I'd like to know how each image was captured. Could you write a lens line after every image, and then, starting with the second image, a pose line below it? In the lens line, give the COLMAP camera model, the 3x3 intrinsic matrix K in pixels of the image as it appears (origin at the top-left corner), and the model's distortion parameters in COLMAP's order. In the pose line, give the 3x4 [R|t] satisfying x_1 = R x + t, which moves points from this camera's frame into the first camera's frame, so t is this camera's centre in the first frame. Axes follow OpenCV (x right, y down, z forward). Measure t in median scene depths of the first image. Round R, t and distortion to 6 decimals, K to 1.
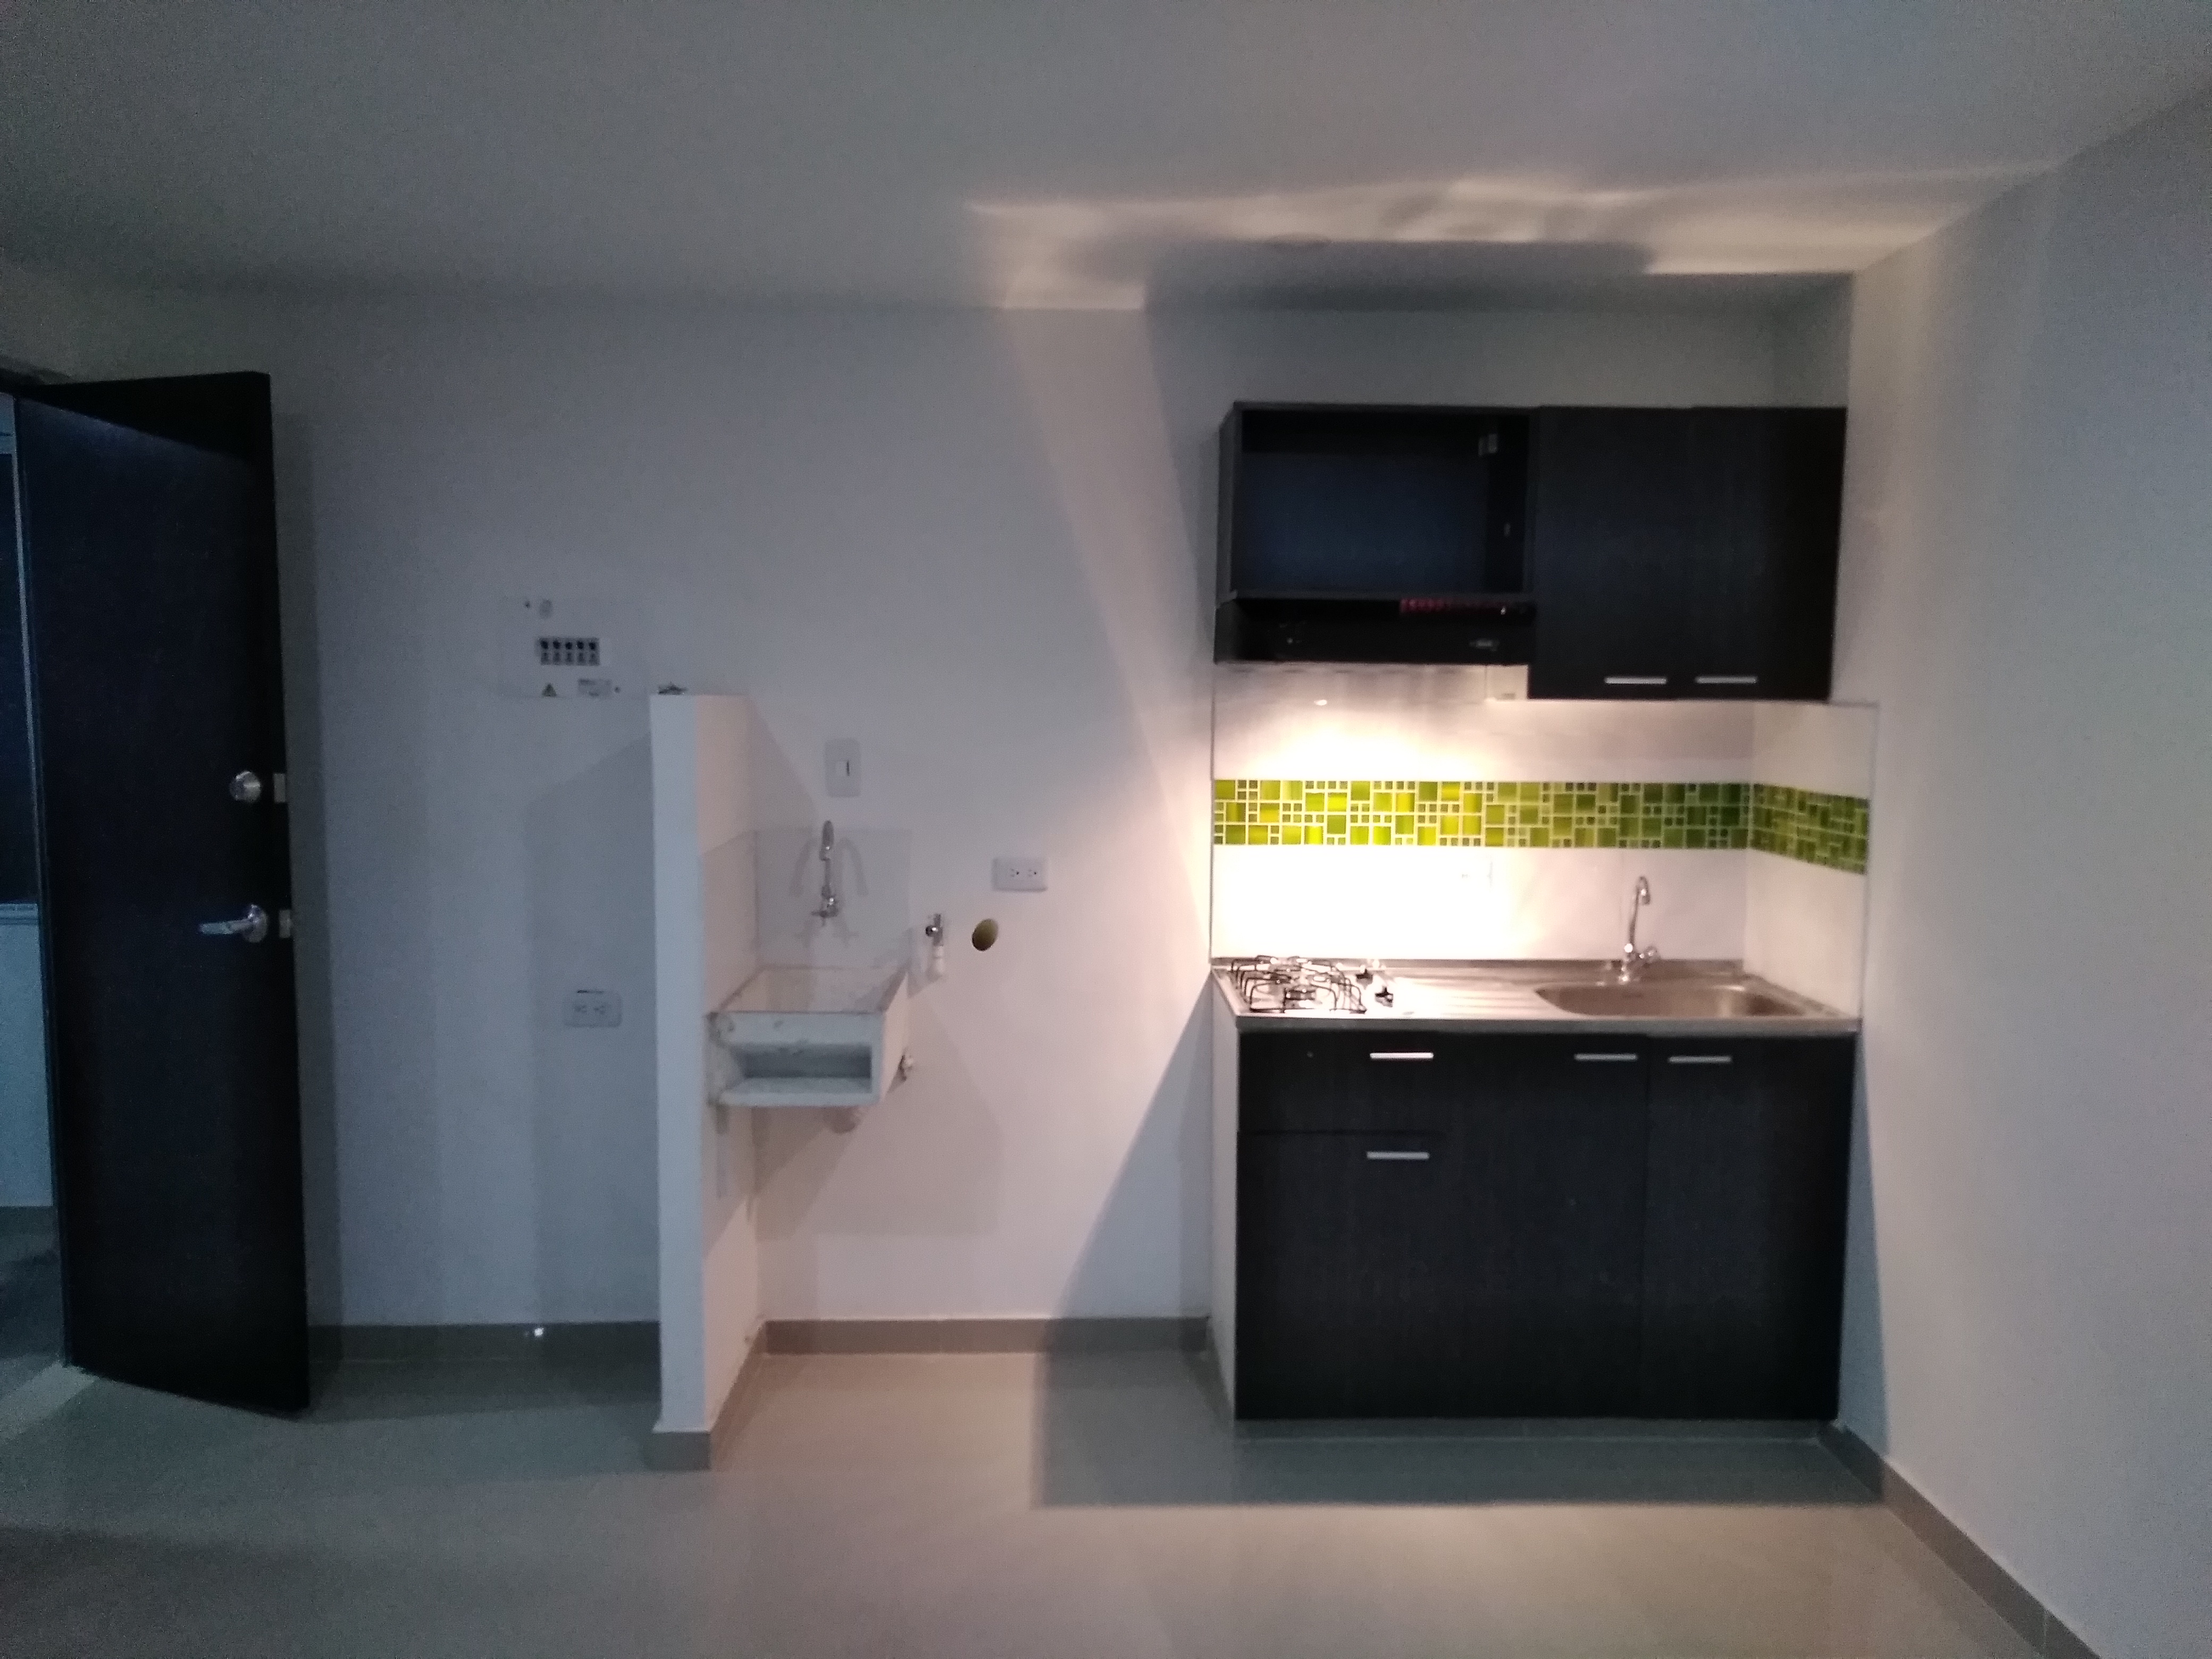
lens RADIAL K [[1631.6, 0, 1101.8], [0, 1631.6, 830.9], [0, 0, 1]] dist [0.028032, -0.006994]
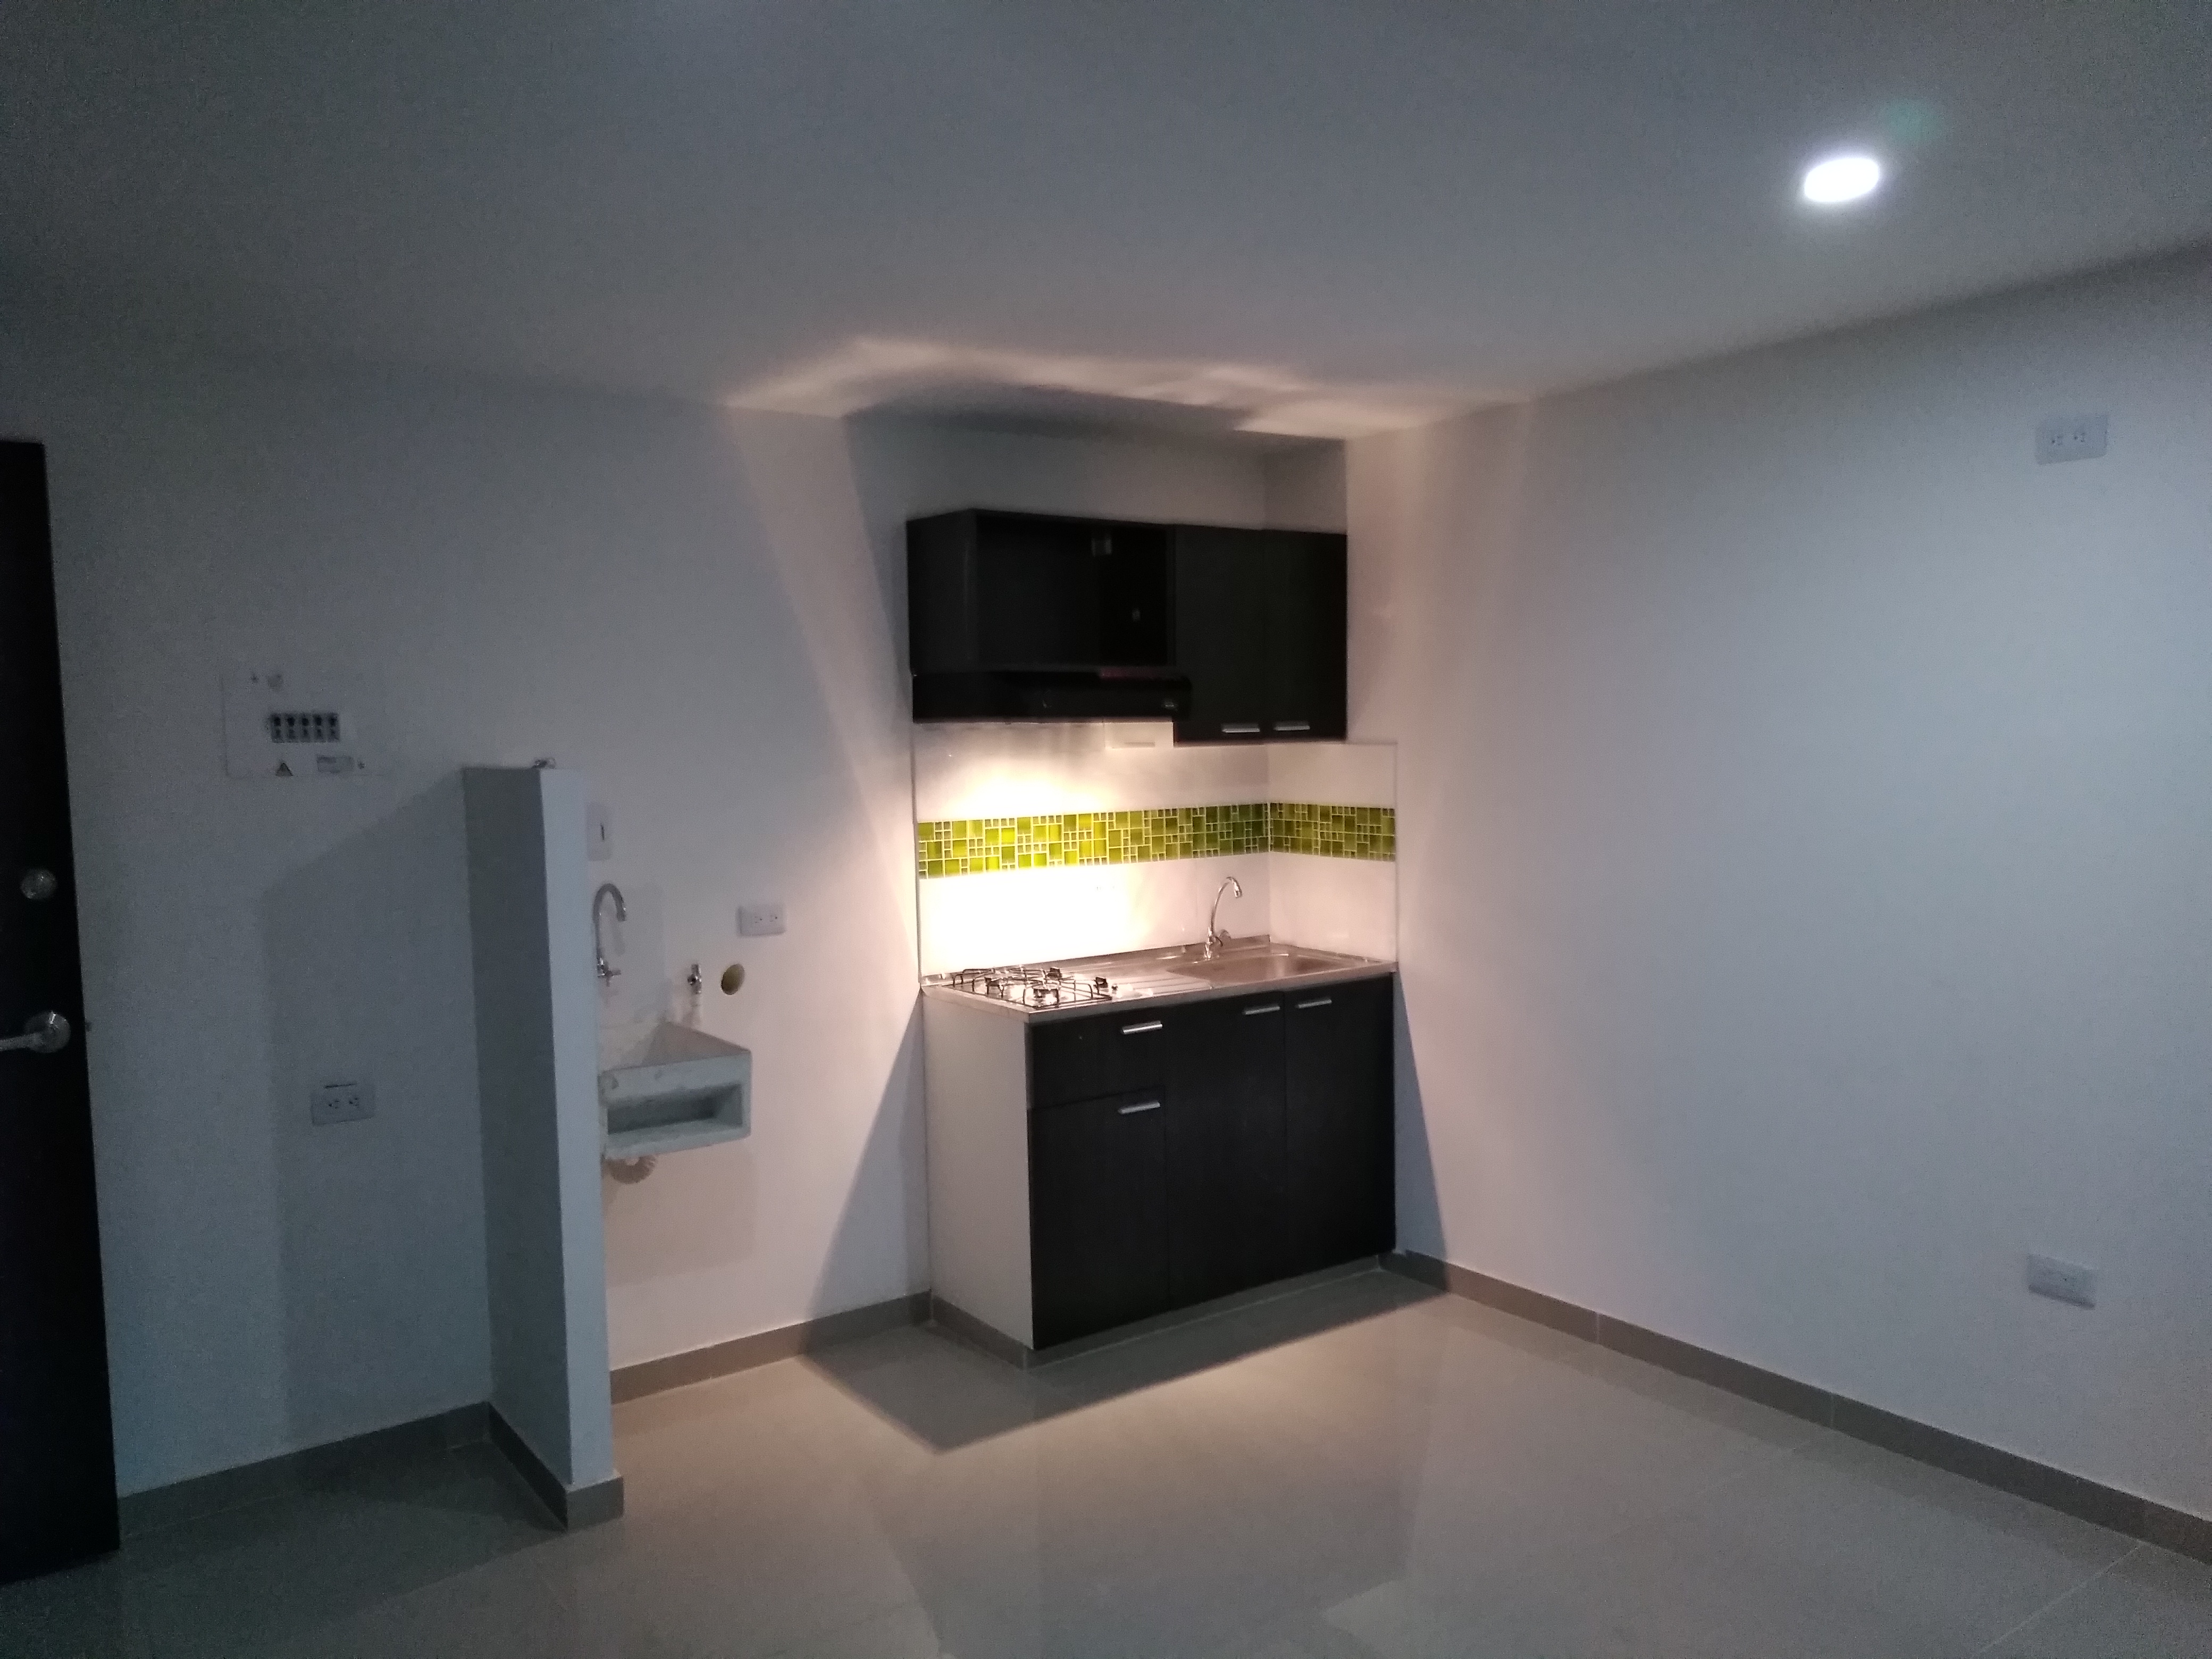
lens RADIAL K [[1631.6, 0, 1116.0], [0, 1631.6, 820.0], [0, 0, 1]] dist [0.028032, -0.006994]
pose [[0.827789, -0.057540, 0.558082, -0.469905], [0.074641, 0.997179, -0.007902, -0.013688], [-0.556053, 0.048197, 0.829748, -0.044360]]
